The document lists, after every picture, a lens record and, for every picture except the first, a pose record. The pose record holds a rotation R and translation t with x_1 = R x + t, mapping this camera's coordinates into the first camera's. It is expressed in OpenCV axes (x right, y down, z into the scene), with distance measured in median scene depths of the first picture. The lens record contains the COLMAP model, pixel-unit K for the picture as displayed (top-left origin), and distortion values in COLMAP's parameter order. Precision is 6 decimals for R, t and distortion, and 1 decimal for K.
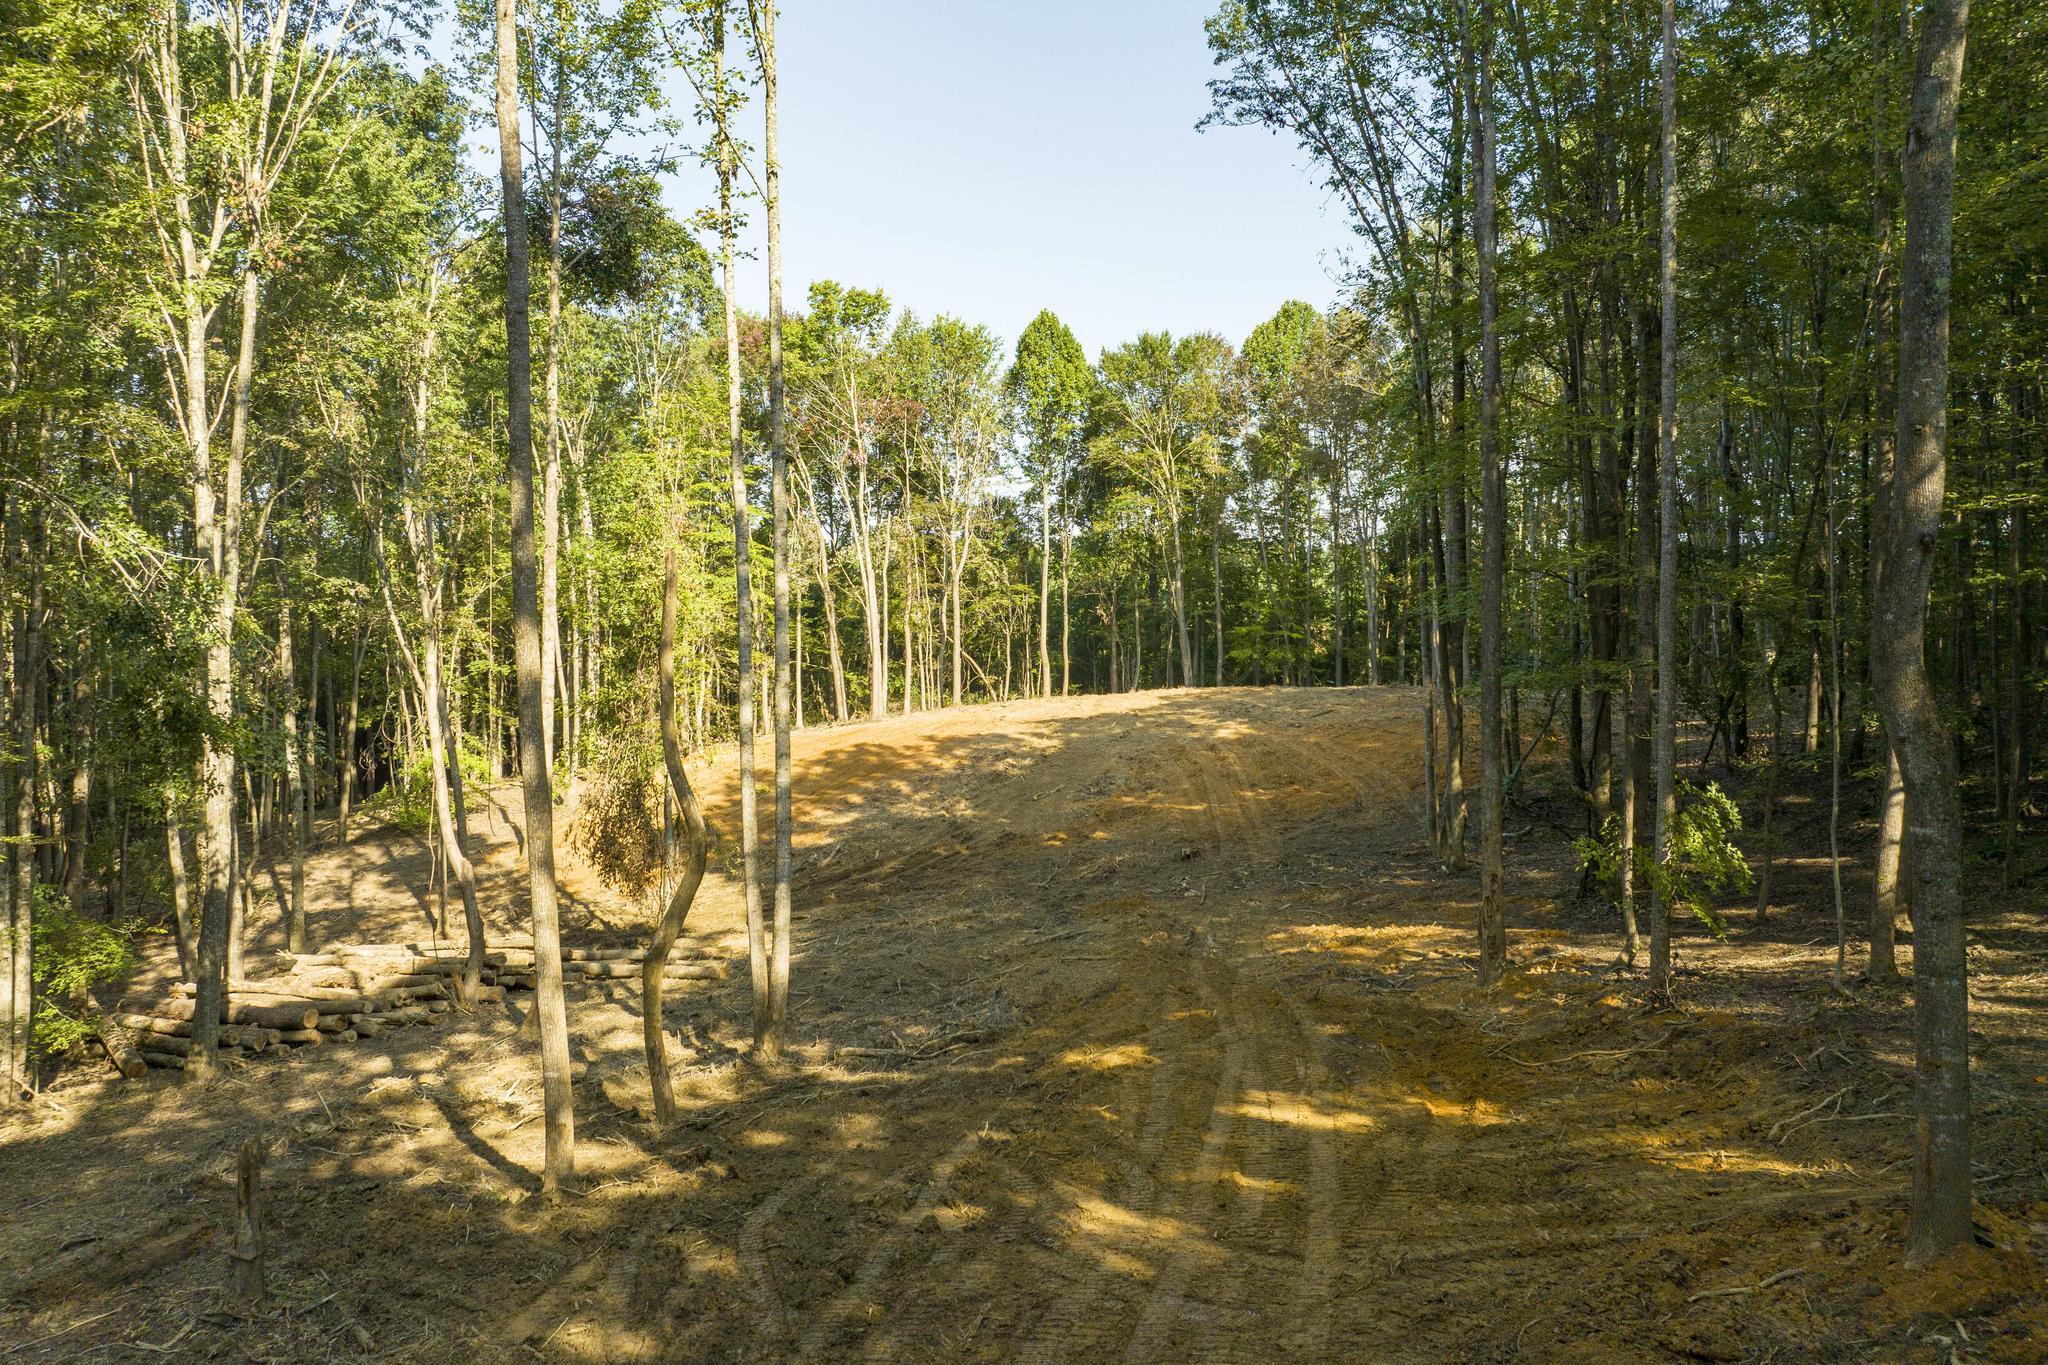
lens RADIAL K [[1432.3, 0, 1014.7], [0, 1432.3, 578.5], [0, 0, 1]] dist [-0.005777, -0.000974]
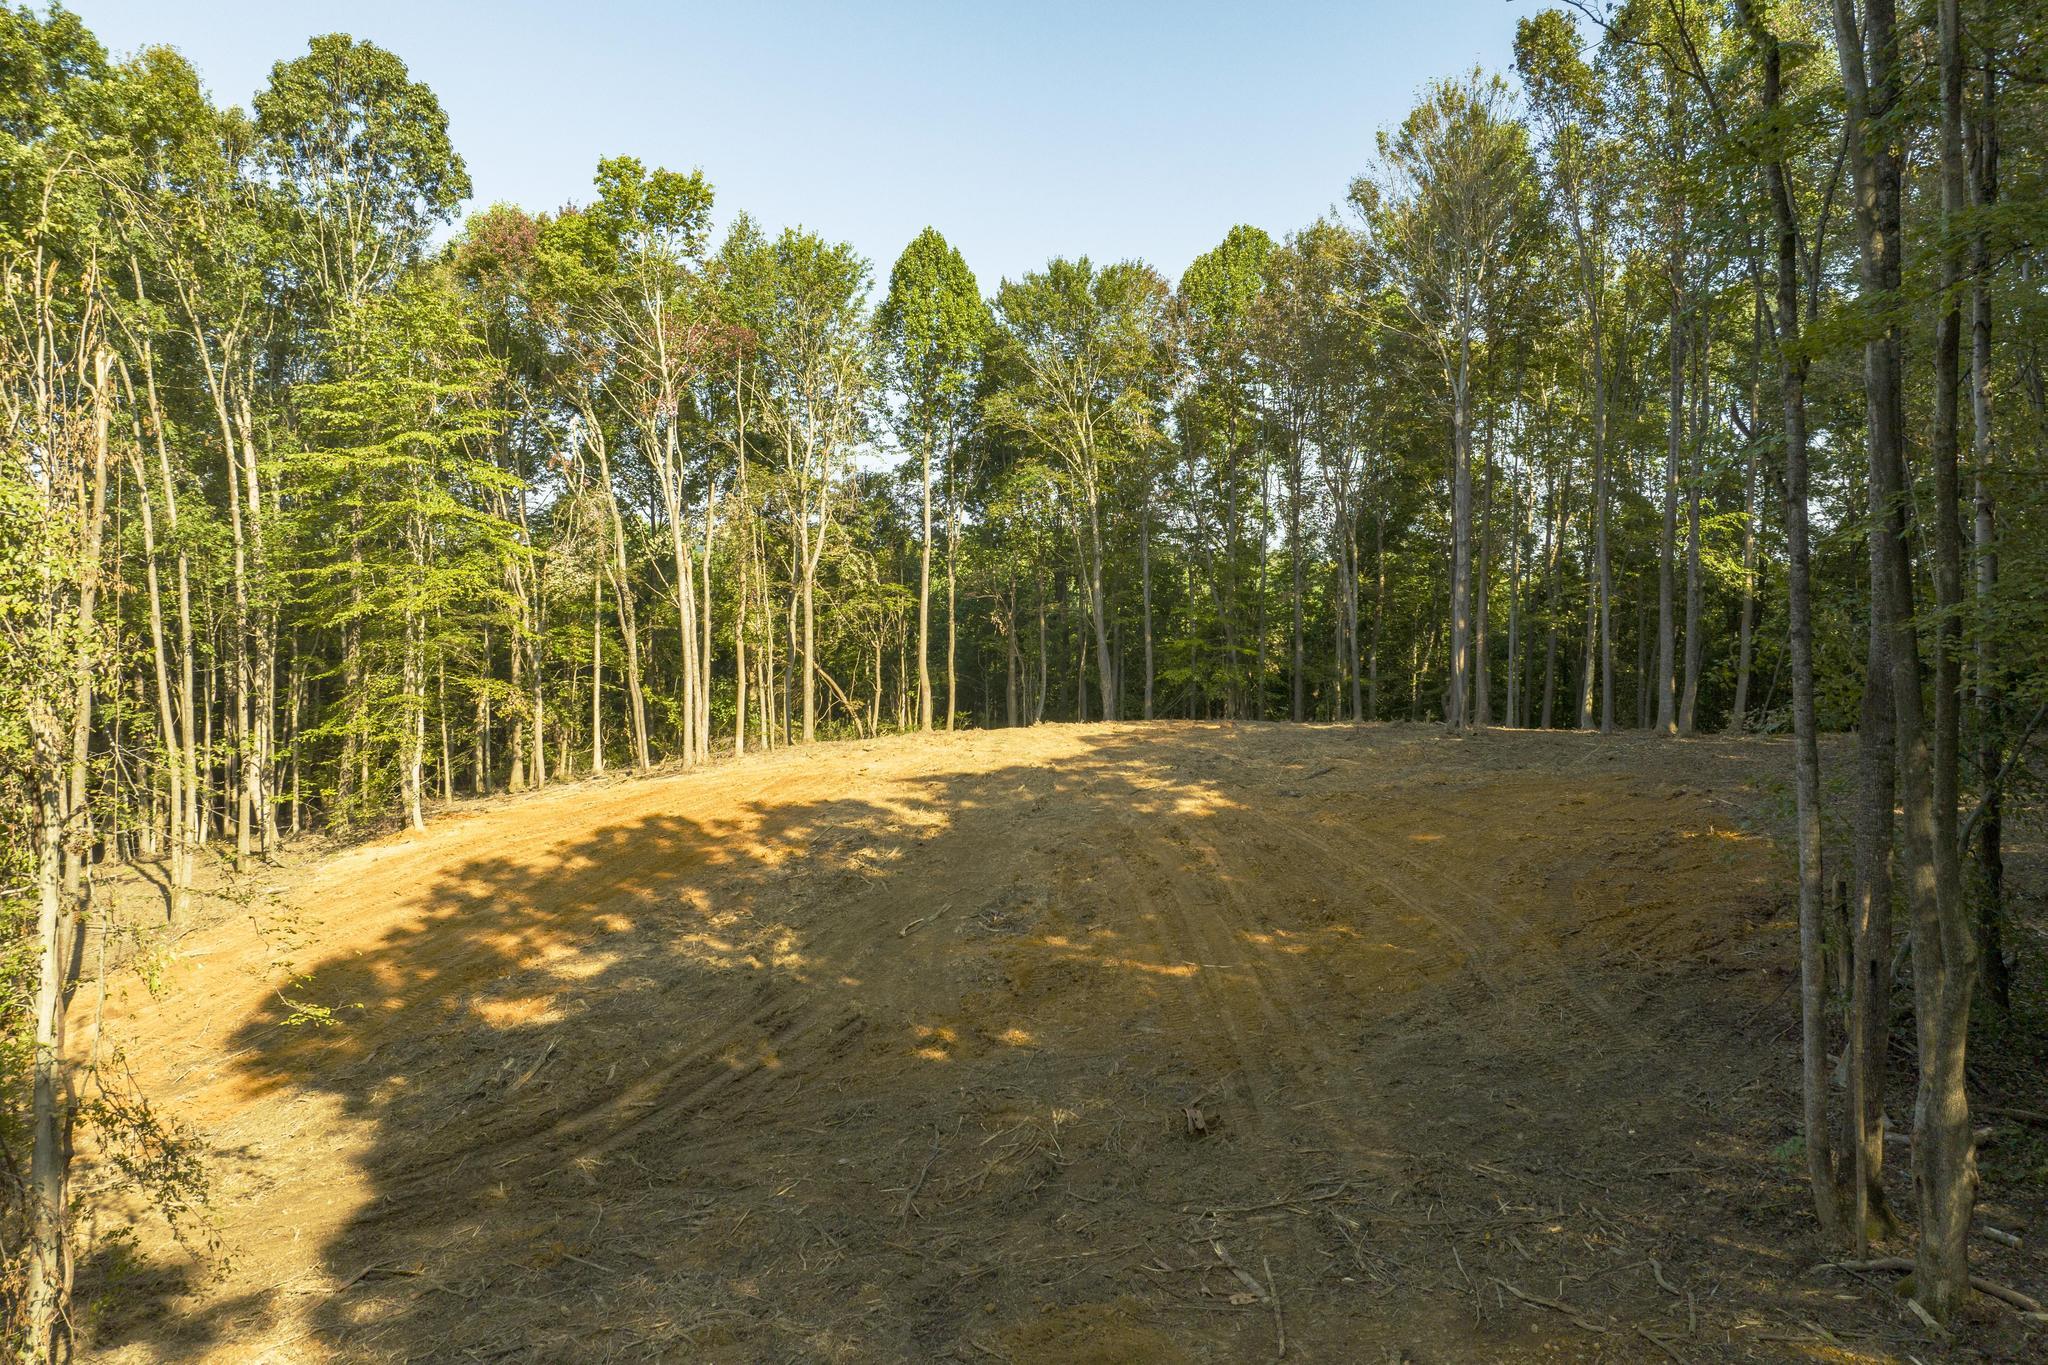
lens RADIAL K [[1448.4, 0, 1027.4], [0, 1448.4, 607.1], [0, 0, 1]] dist [-0.051656, 0.036941]
pose [[0.995952, 0.006021, 0.089683, 0.006101], [-0.007865, 0.999764, 0.020228, 0.000405], [-0.089540, -0.020852, 0.995765, 0.220031]]
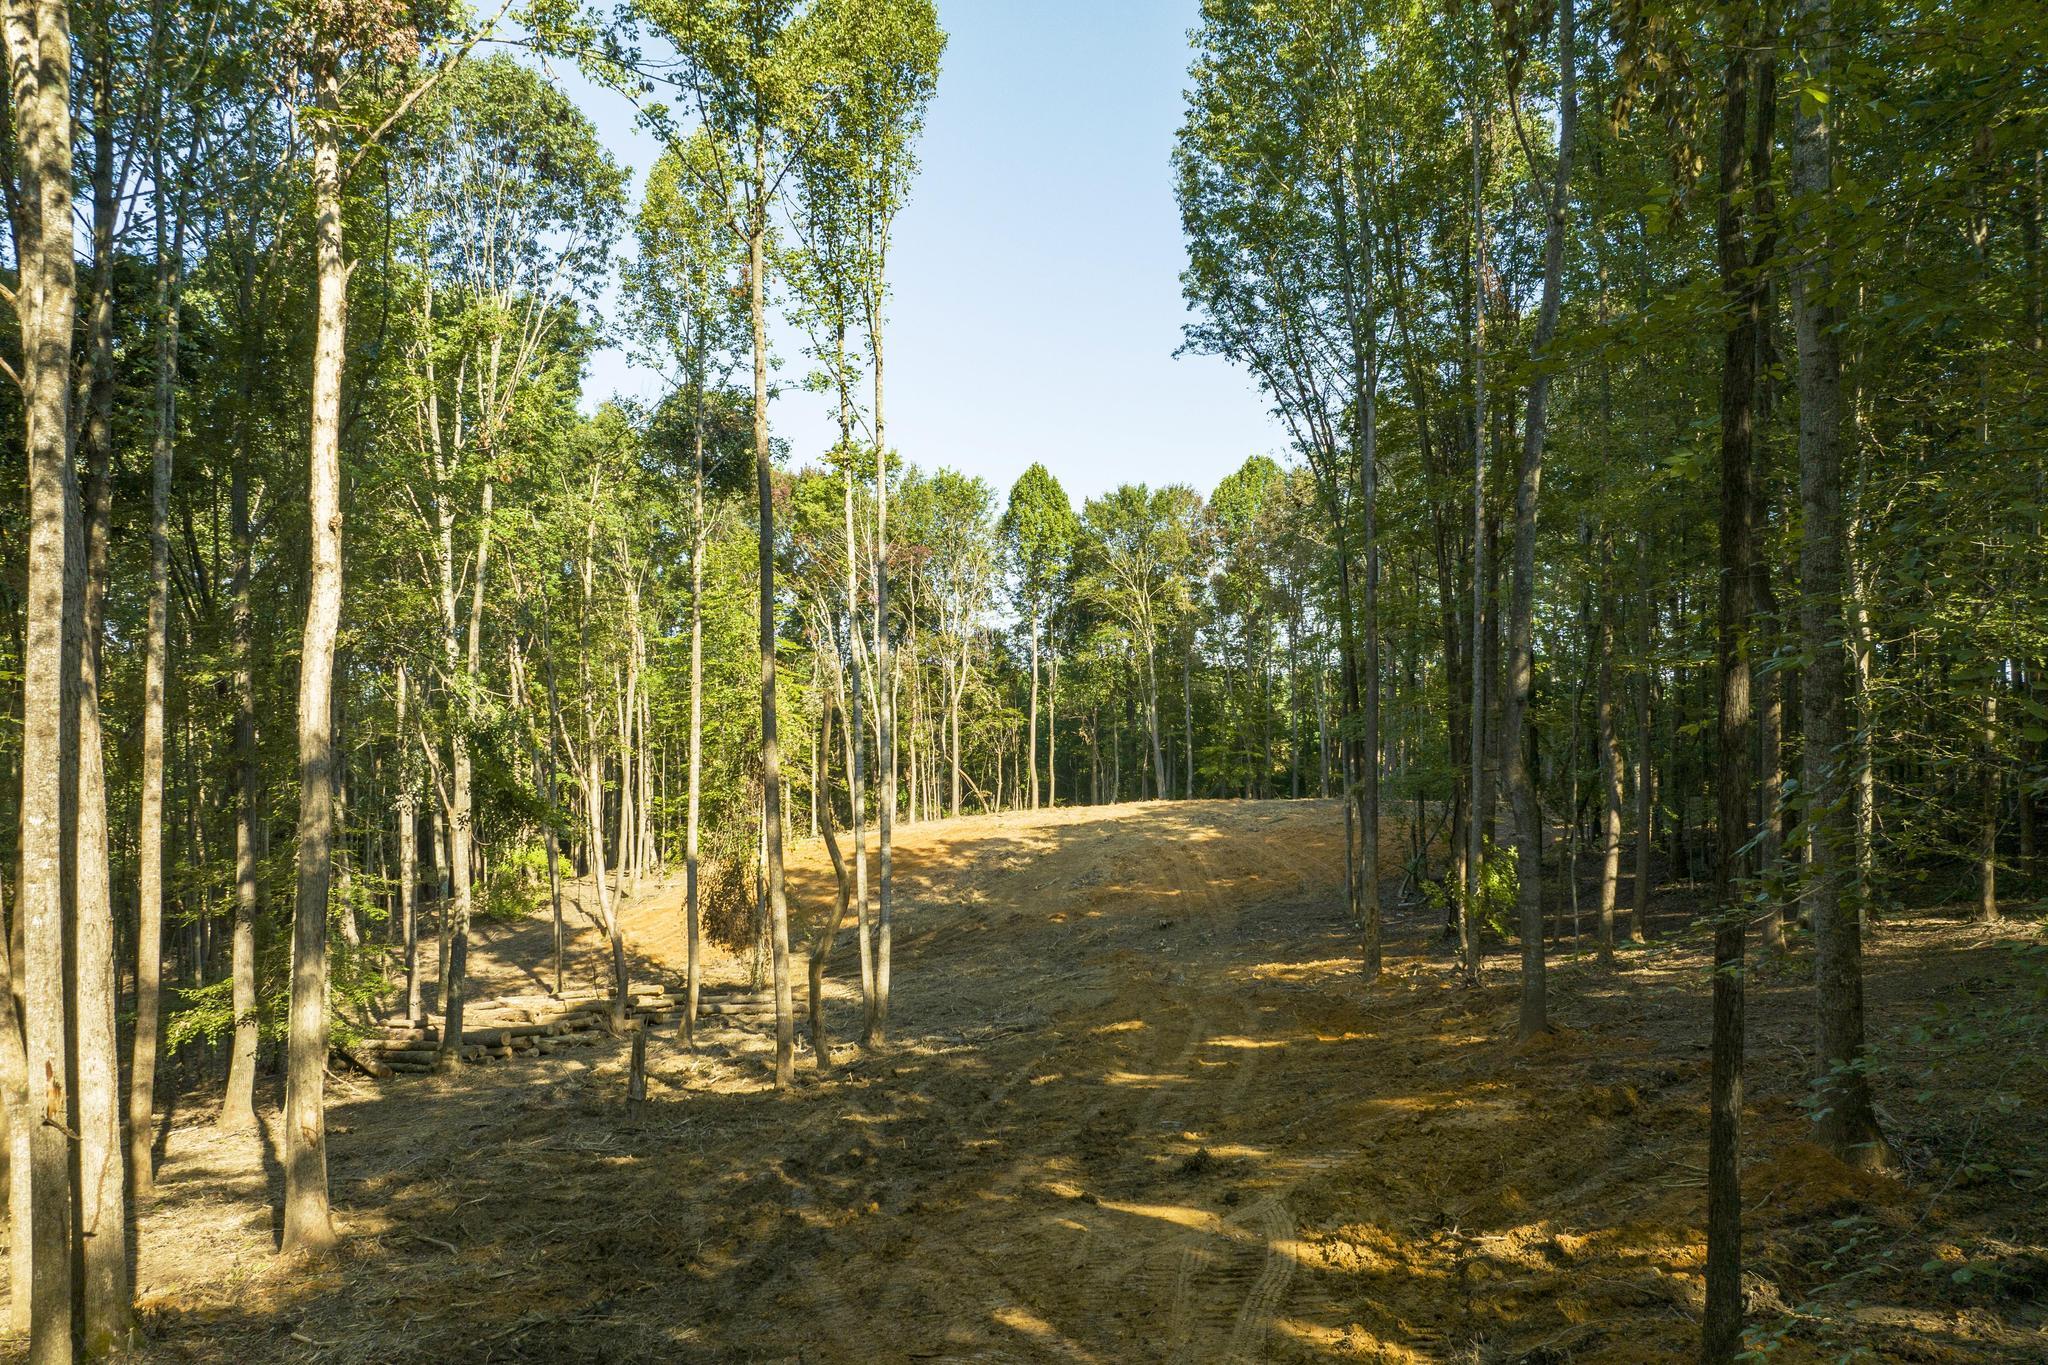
lens RADIAL K [[1438.0, 0, 1024.0], [0, 1438.0, 682.5], [0, 0, 1]] dist [-0.000087, 0.000338]
pose [[0.999617, 0.003233, 0.027498, -0.017836], [-0.002906, 0.999925, -0.011930, -0.002782], [-0.027535, 0.011846, 0.999551, -0.121910]]
